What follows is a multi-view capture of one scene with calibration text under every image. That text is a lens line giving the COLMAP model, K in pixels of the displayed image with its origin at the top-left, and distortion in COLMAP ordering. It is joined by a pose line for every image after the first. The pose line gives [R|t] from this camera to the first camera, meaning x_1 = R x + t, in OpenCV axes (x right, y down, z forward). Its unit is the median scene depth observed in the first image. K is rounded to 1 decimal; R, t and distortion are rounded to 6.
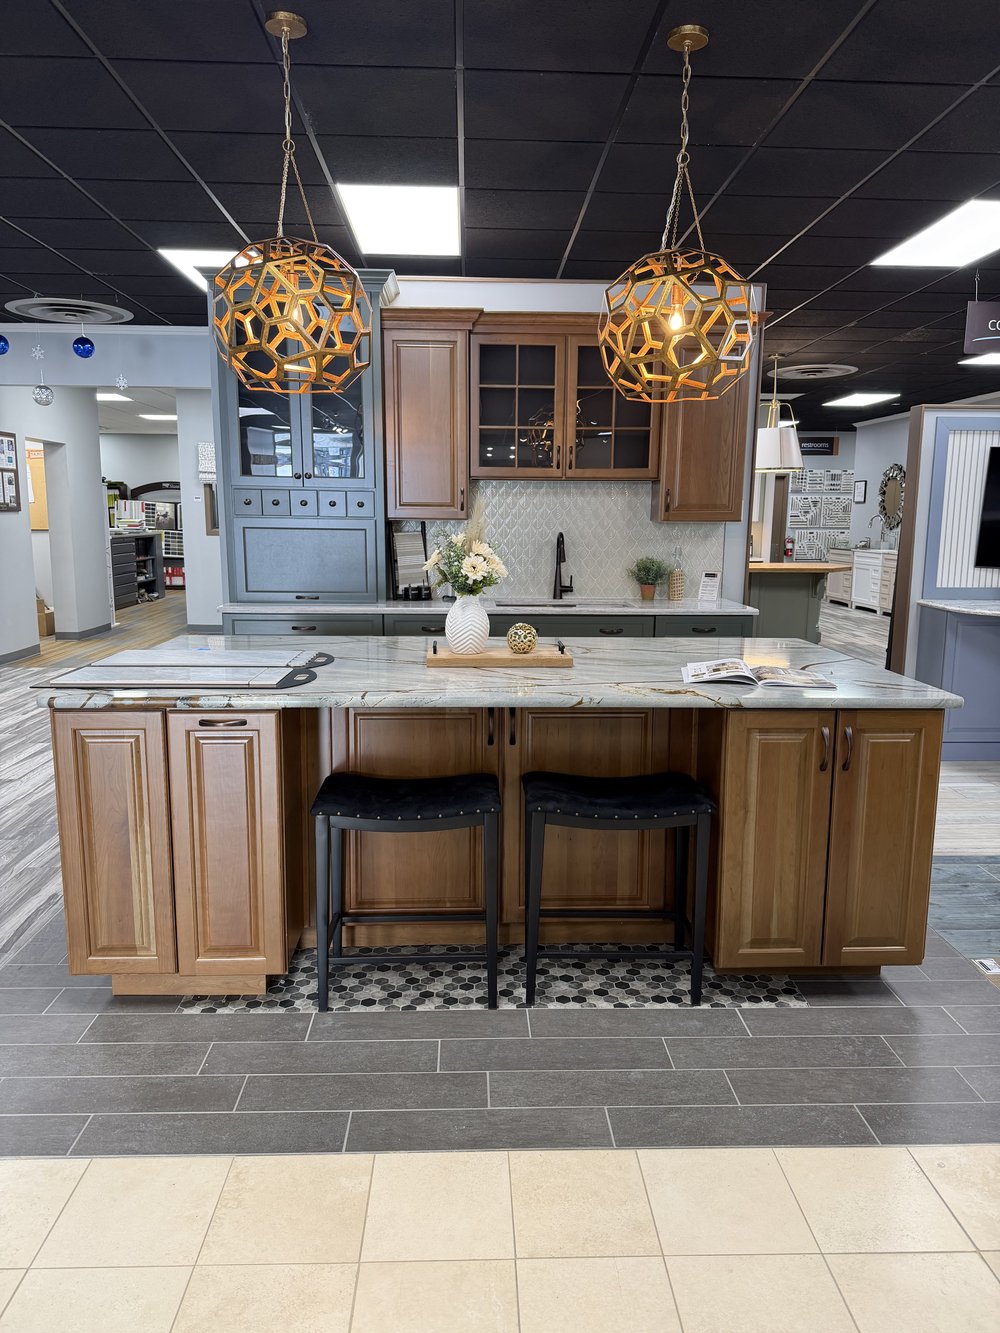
lens RADIAL K [[940.0, 0, 503.6], [0, 940.0, 665.1], [0, 0, 1]] dist [0.044718, -0.034023]
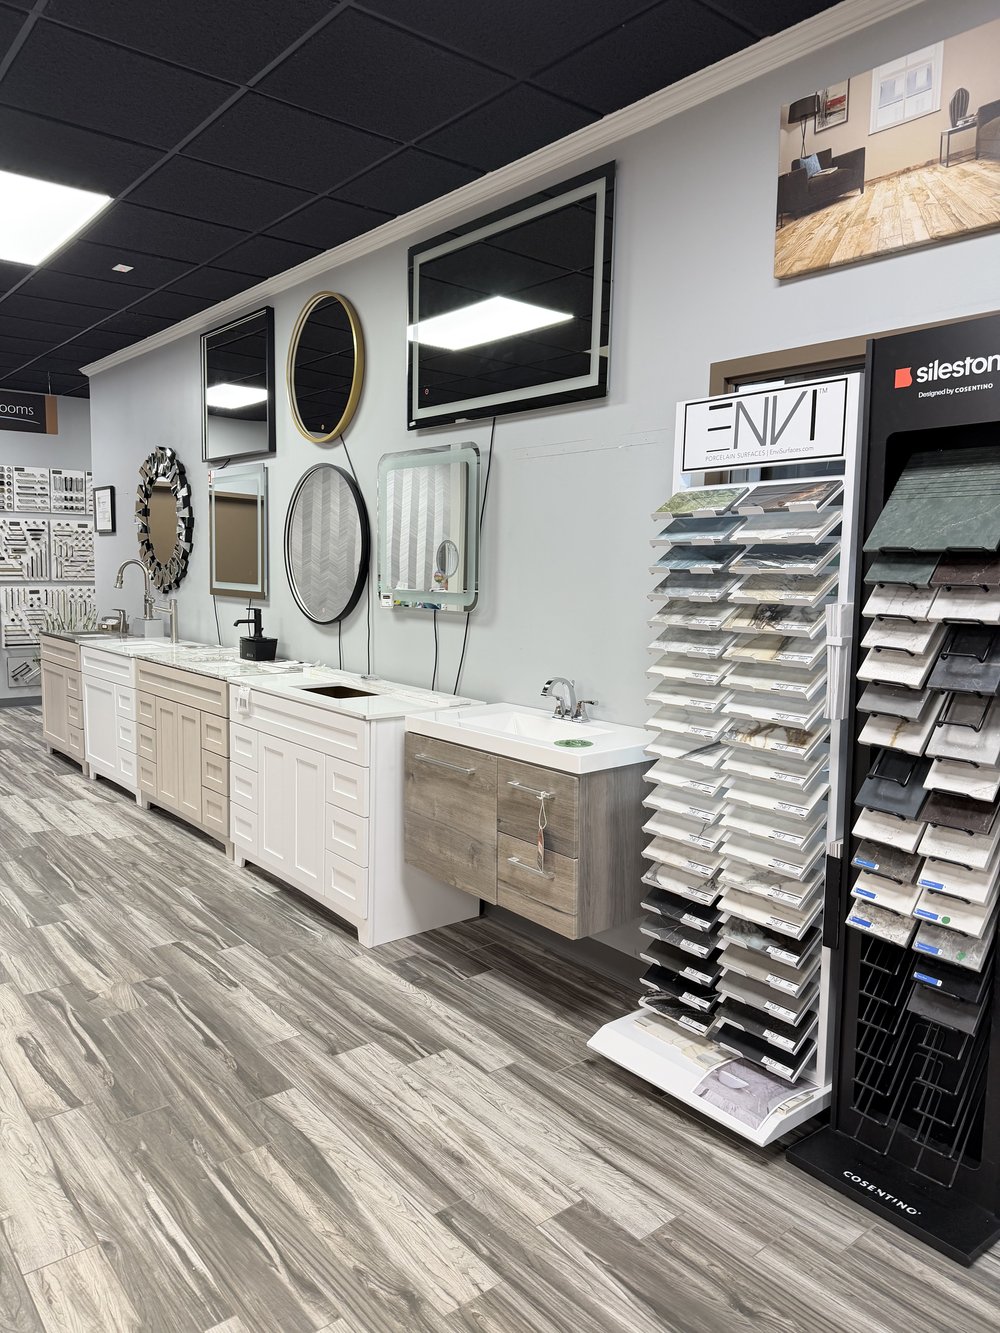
lens RADIAL K [[940.0, 0, 500.1], [0, 940.0, 666.3], [0, 0, 1]] dist [0.044718, -0.034023]
pose [[0.792105, -0.059210, 0.607507, 0.236940], [0.083856, 0.996403, -0.012224, -0.081412], [-0.604598, 0.060626, 0.794220, 0.499986]]
